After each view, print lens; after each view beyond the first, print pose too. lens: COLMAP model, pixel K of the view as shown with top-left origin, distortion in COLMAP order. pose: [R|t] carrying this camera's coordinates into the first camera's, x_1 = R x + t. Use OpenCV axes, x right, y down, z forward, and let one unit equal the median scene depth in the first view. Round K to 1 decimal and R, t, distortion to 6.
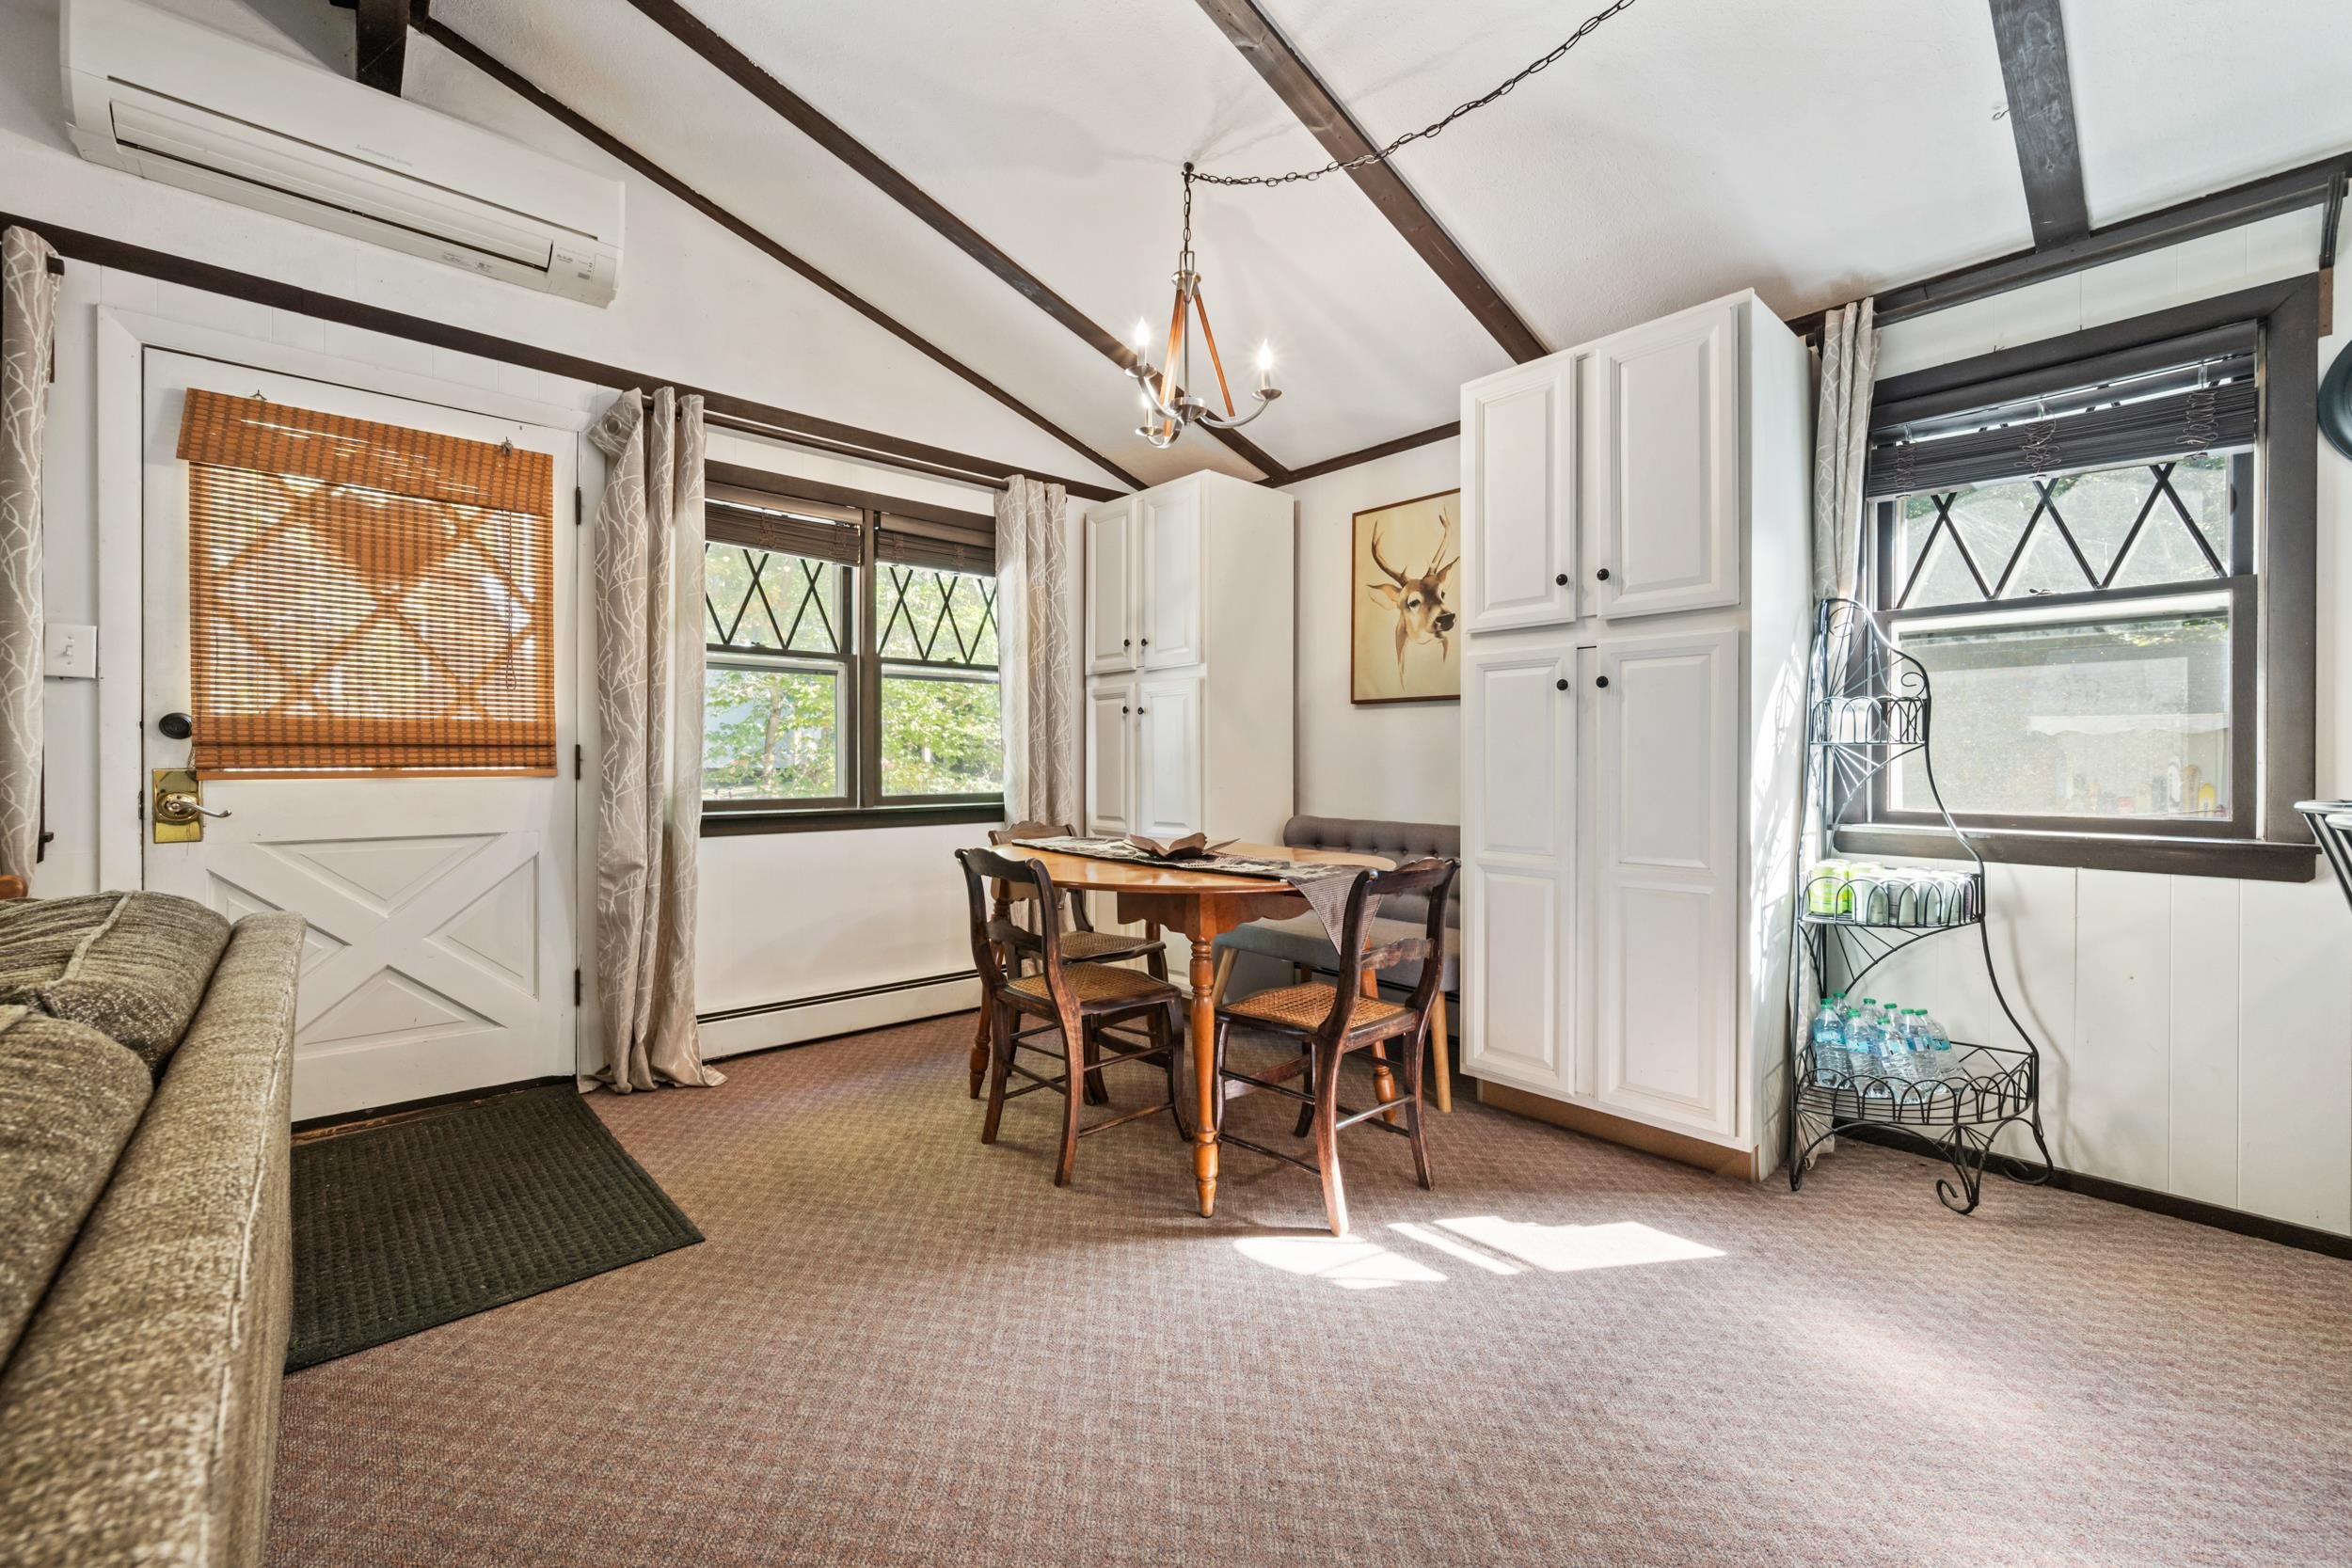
lens RADIAL K [[938.7, 0, 1182.4], [0, 938.7, 756.6], [0, 0, 1]] dist [0.000470, -0.000470]
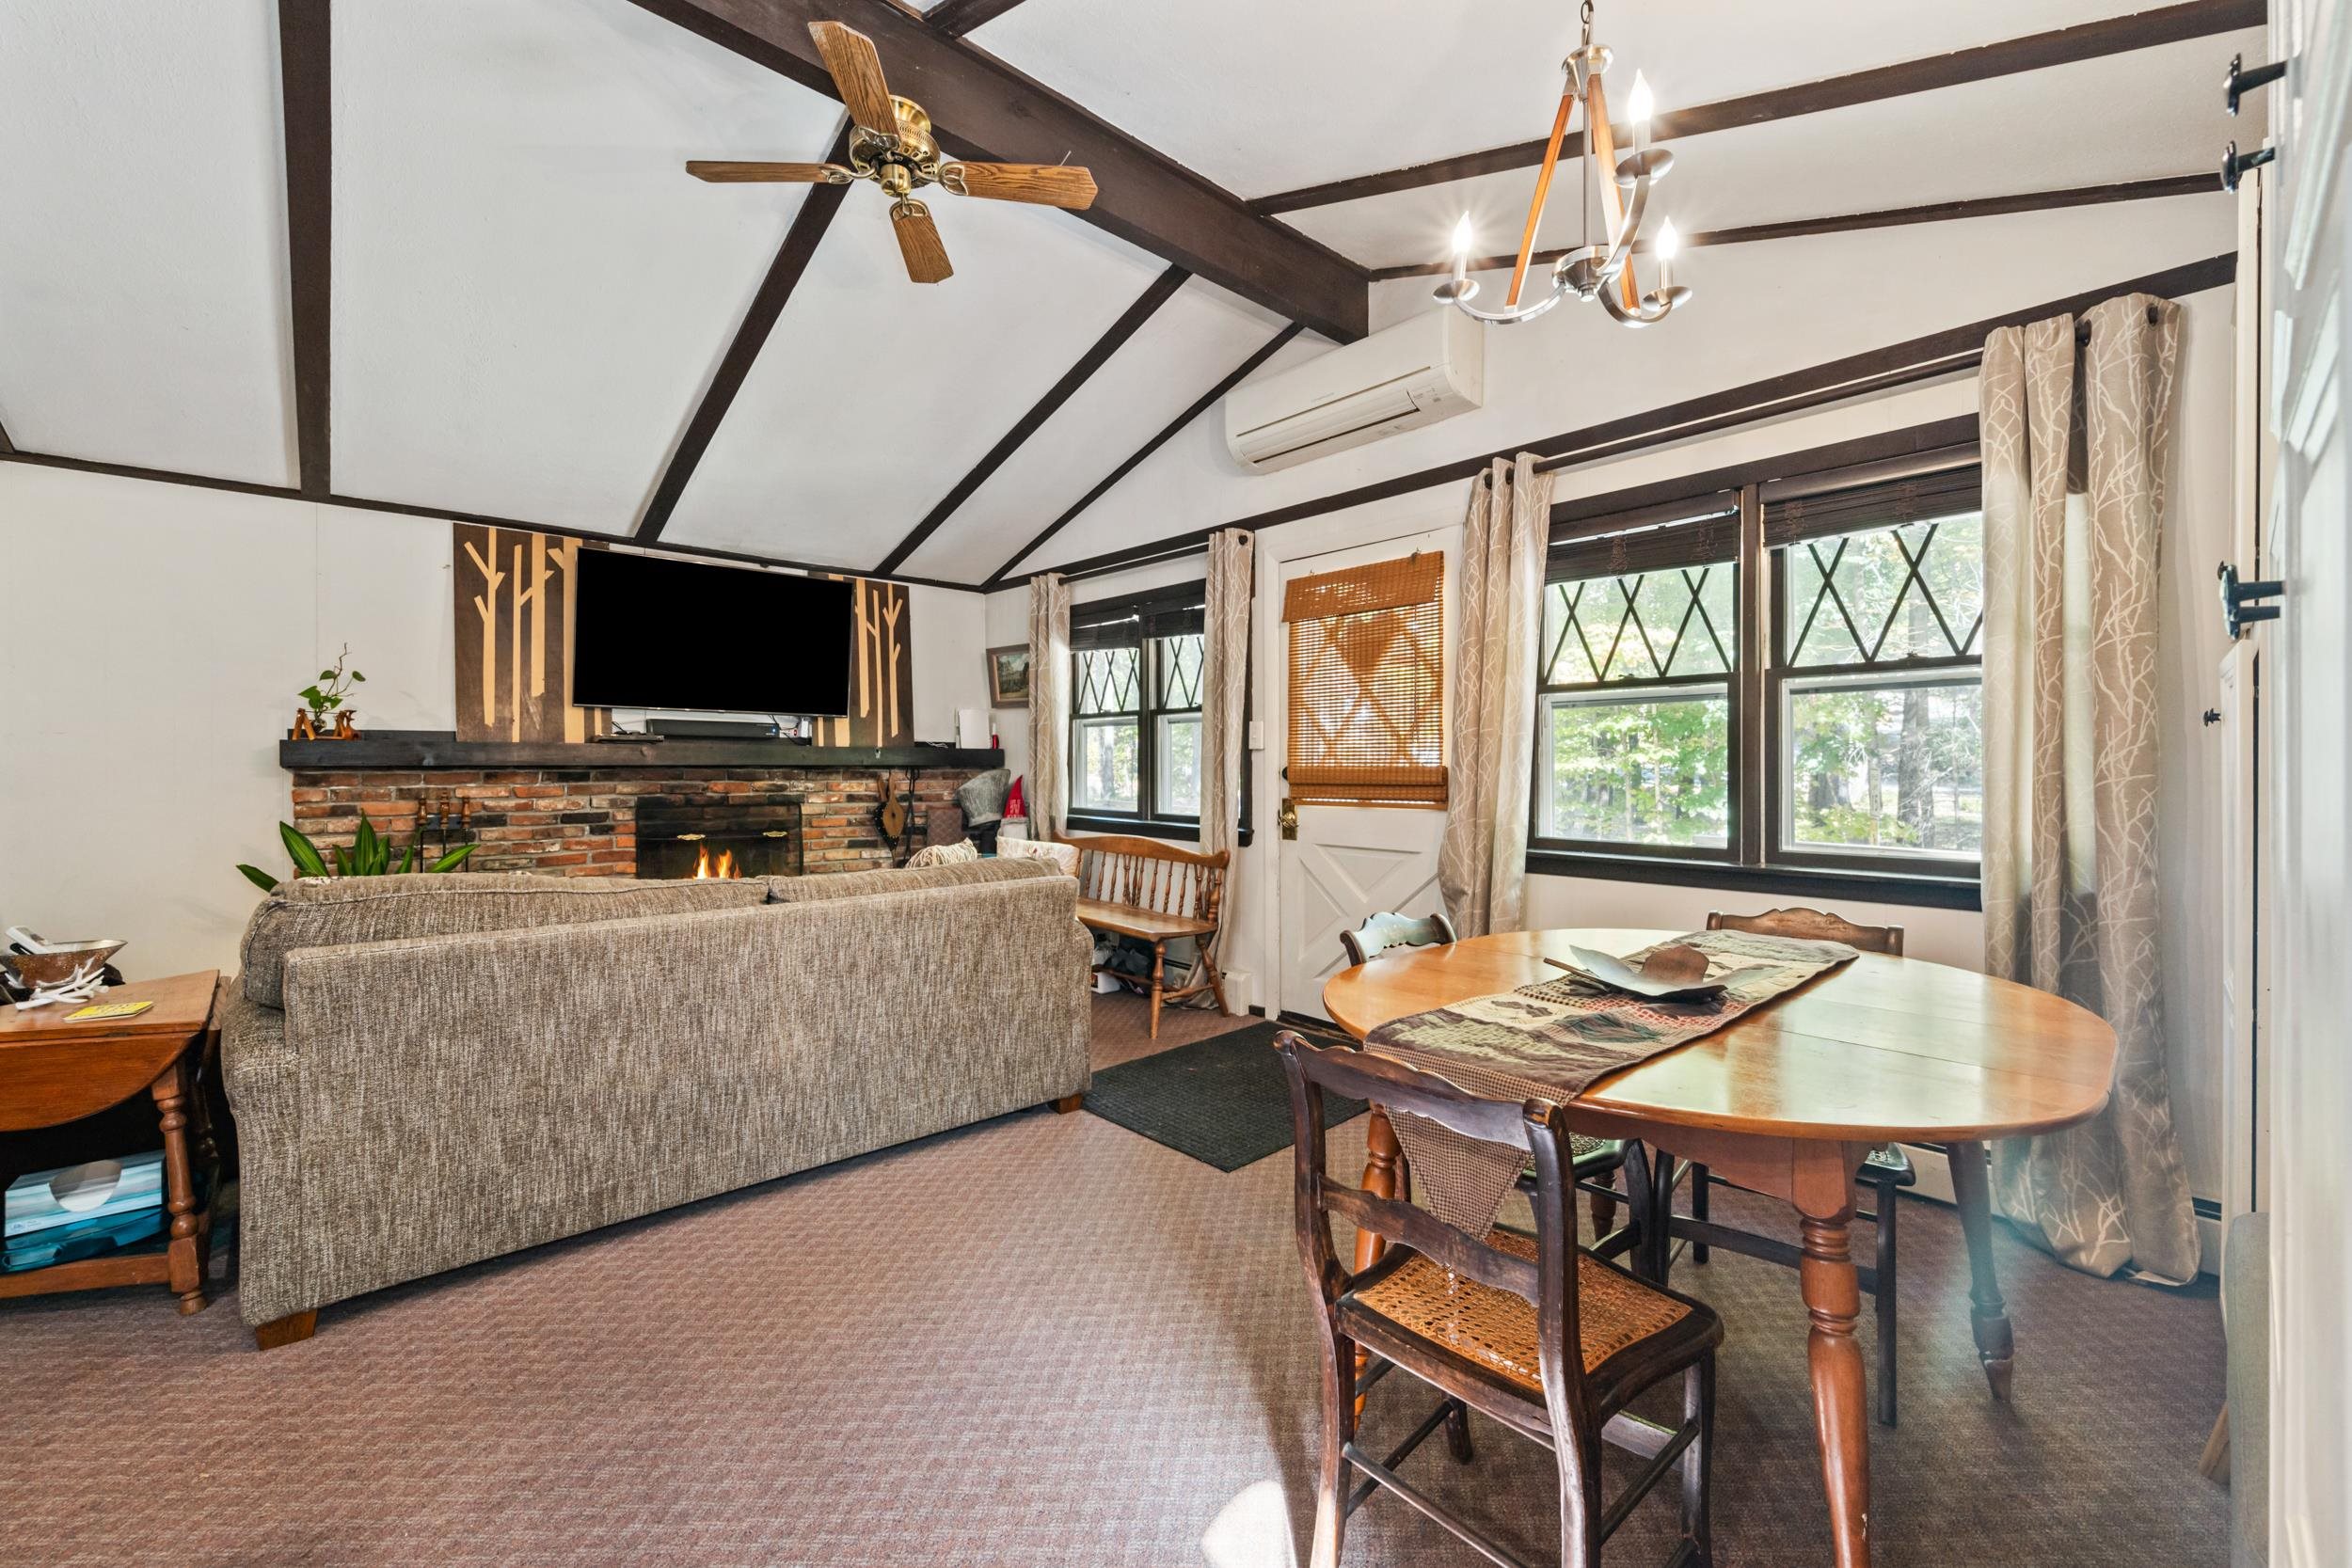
lens RADIAL K [[938.7, 0, 1182.0], [0, 938.7, 774.2], [0, 0, 1]] dist [0.000470, -0.000470]
pose [[0.004288, 0.004860, -0.999979, 0.596639], [0.004411, 0.999978, 0.004879, -0.036233], [0.999981, -0.004432, 0.004266, 0.690768]]
